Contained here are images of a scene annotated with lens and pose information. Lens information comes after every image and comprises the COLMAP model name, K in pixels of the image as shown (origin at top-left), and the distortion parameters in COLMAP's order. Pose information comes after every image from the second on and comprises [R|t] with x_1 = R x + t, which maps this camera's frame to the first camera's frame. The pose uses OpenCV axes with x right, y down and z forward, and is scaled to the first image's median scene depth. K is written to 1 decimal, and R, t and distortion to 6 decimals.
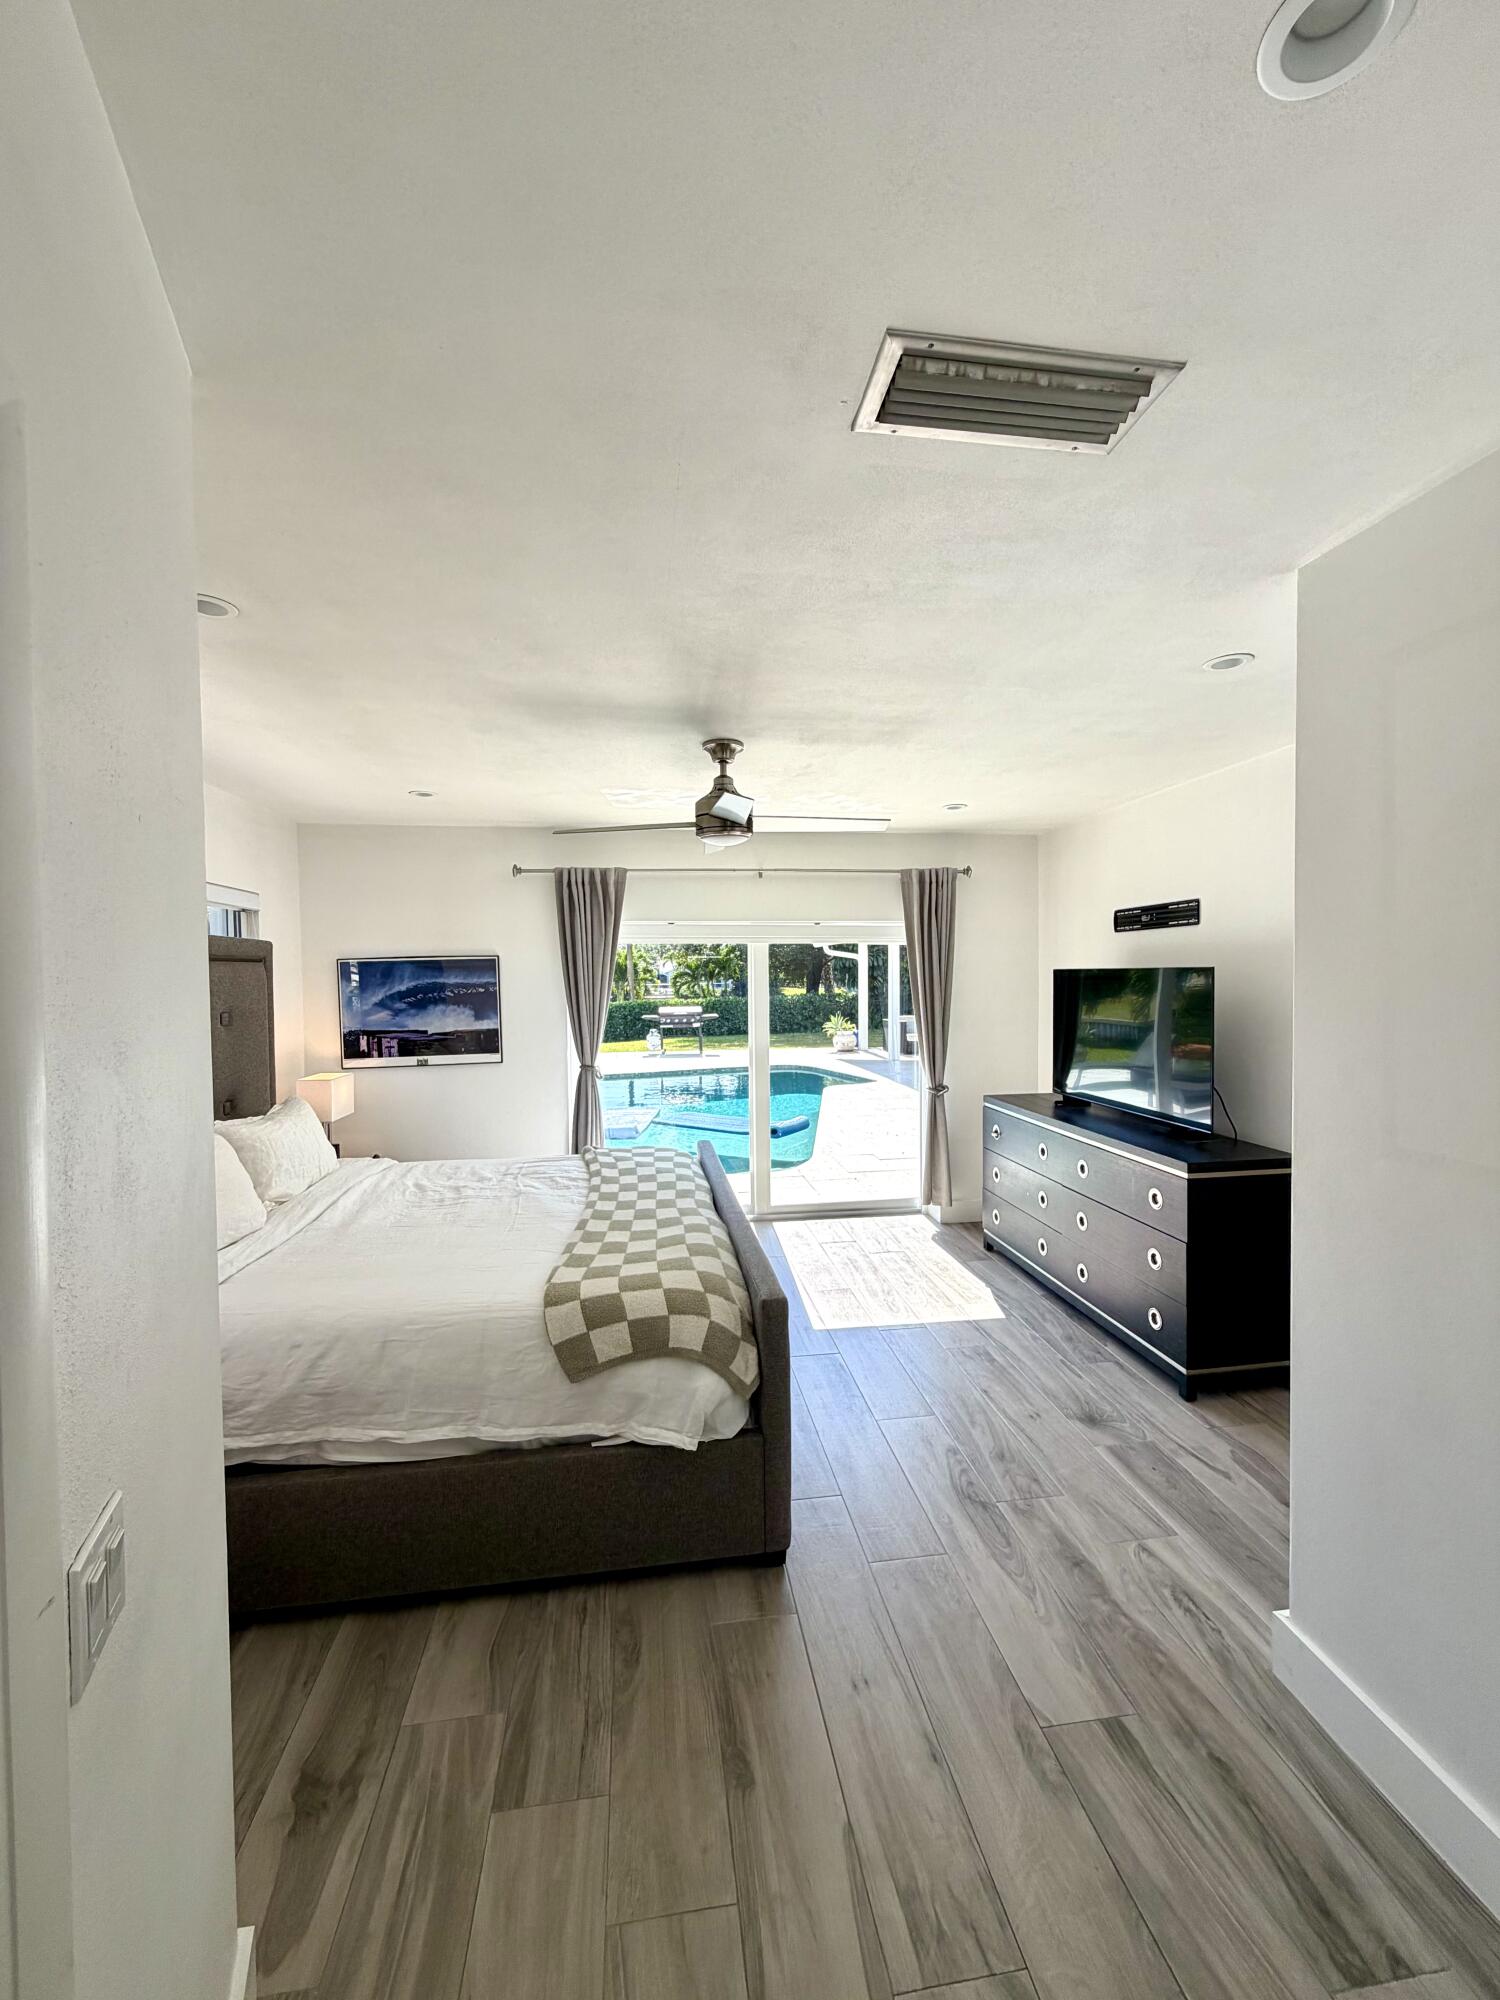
lens RADIAL K [[794.5, 0, 750.4], [0, 794.5, 997.8], [0, 0, 1]] dist [-0.001216, 0.000207]
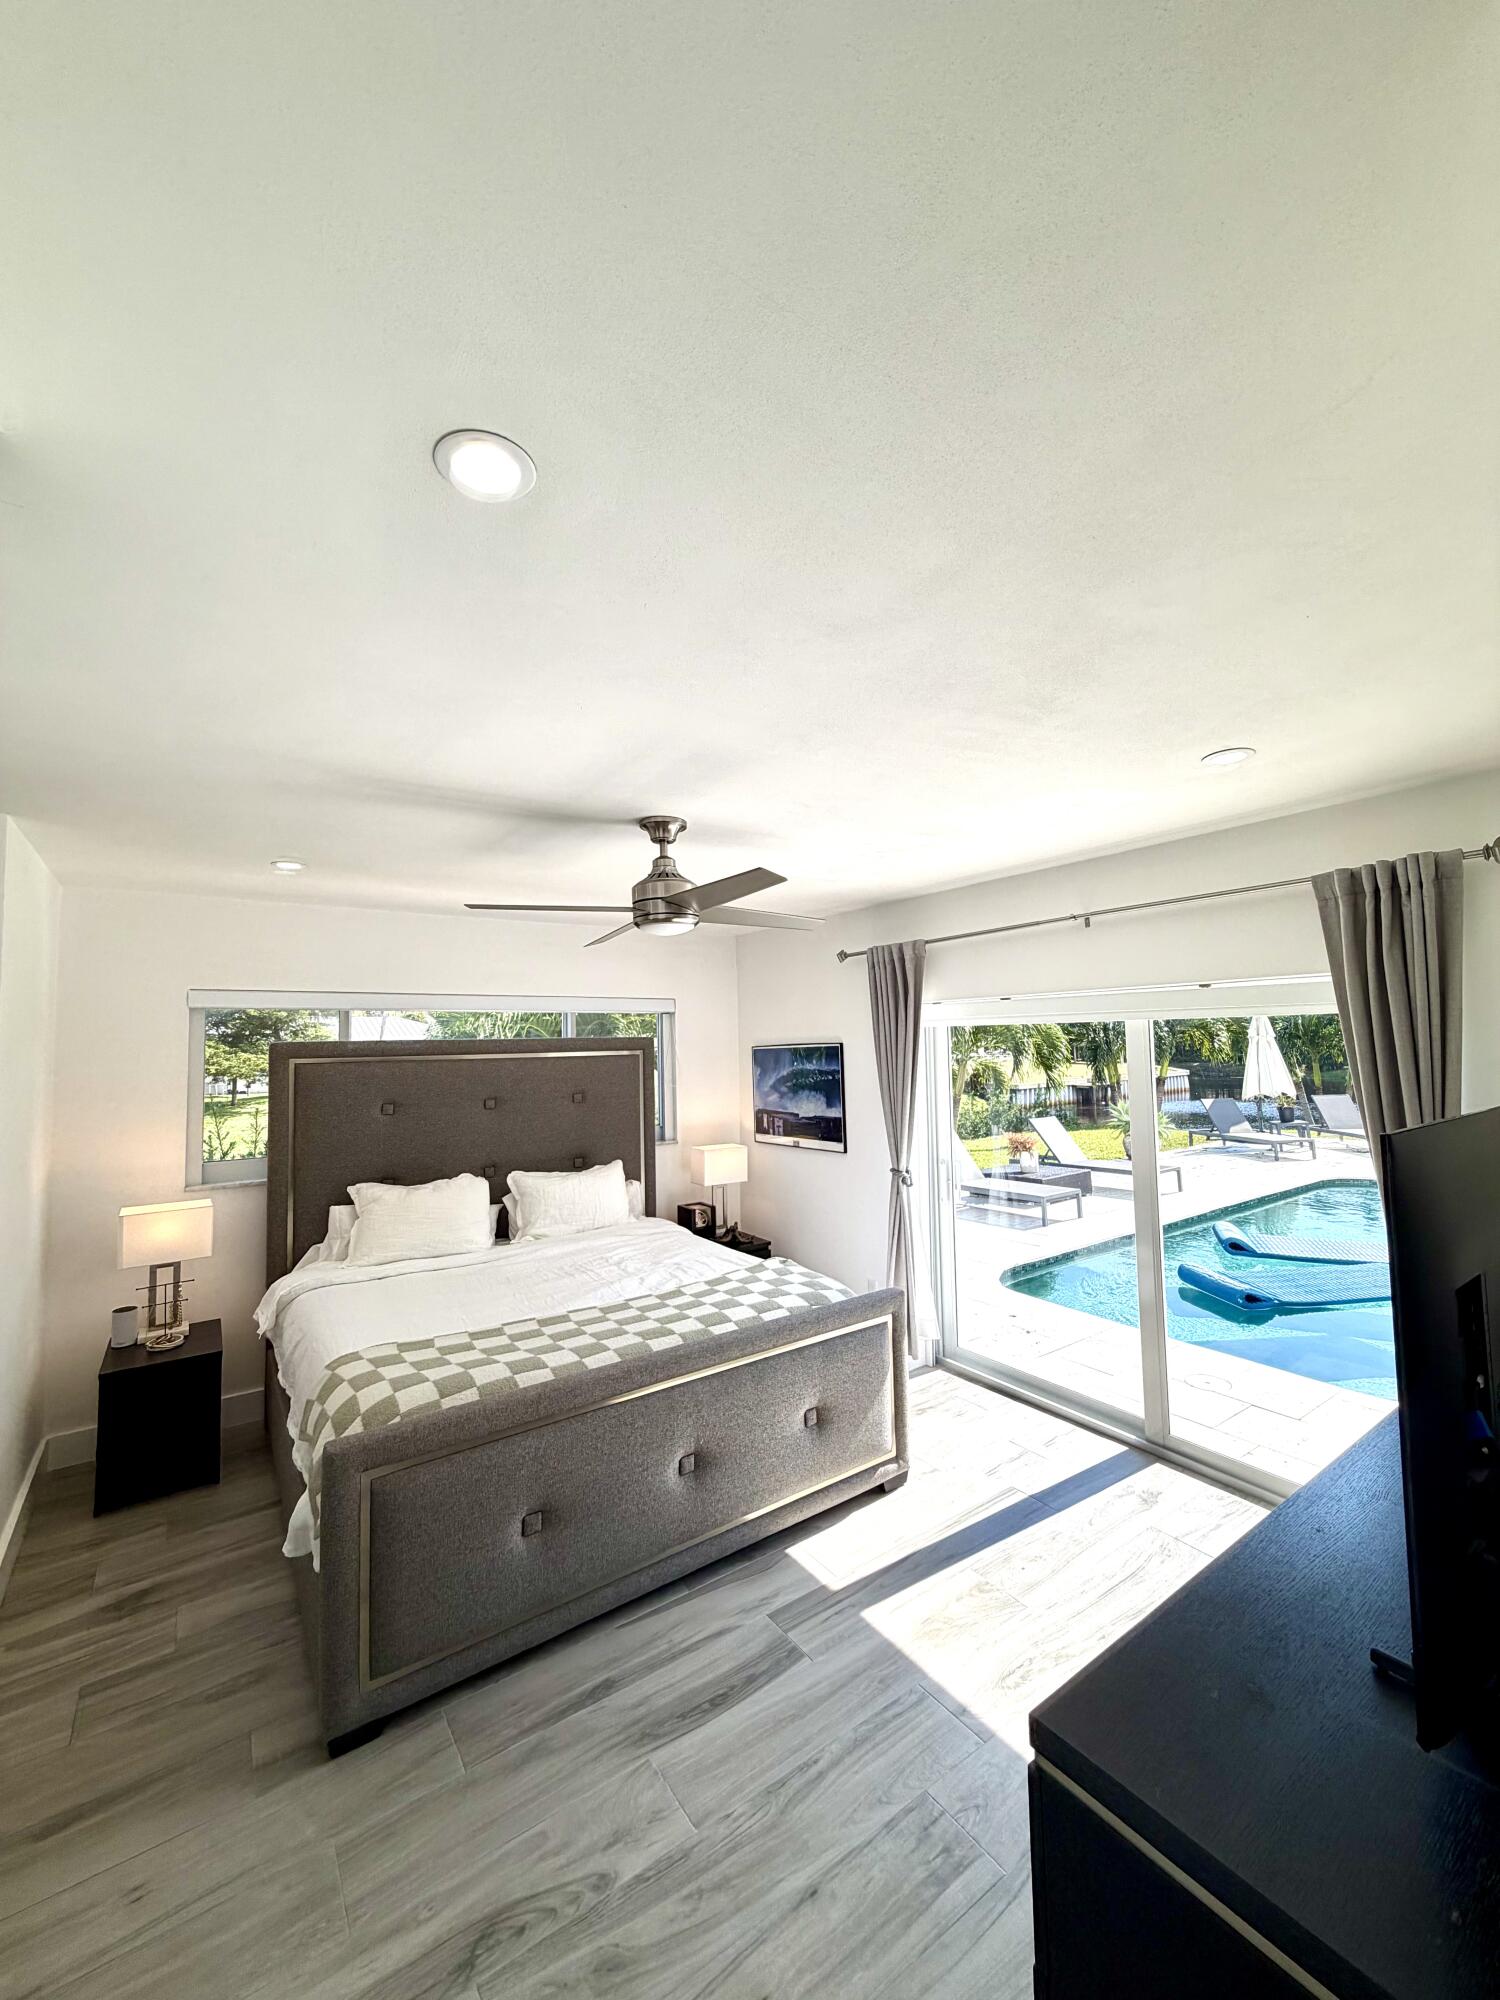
lens RADIAL K [[794.5, 0, 750.4], [0, 794.5, 997.8], [0, 0, 1]] dist [-0.001216, 0.000207]
pose [[0.446959, -0.050112, -0.893150, 0.772872], [-0.011070, 0.998043, -0.061537, -0.070794], [0.894486, 0.037391, 0.445530, 0.691893]]
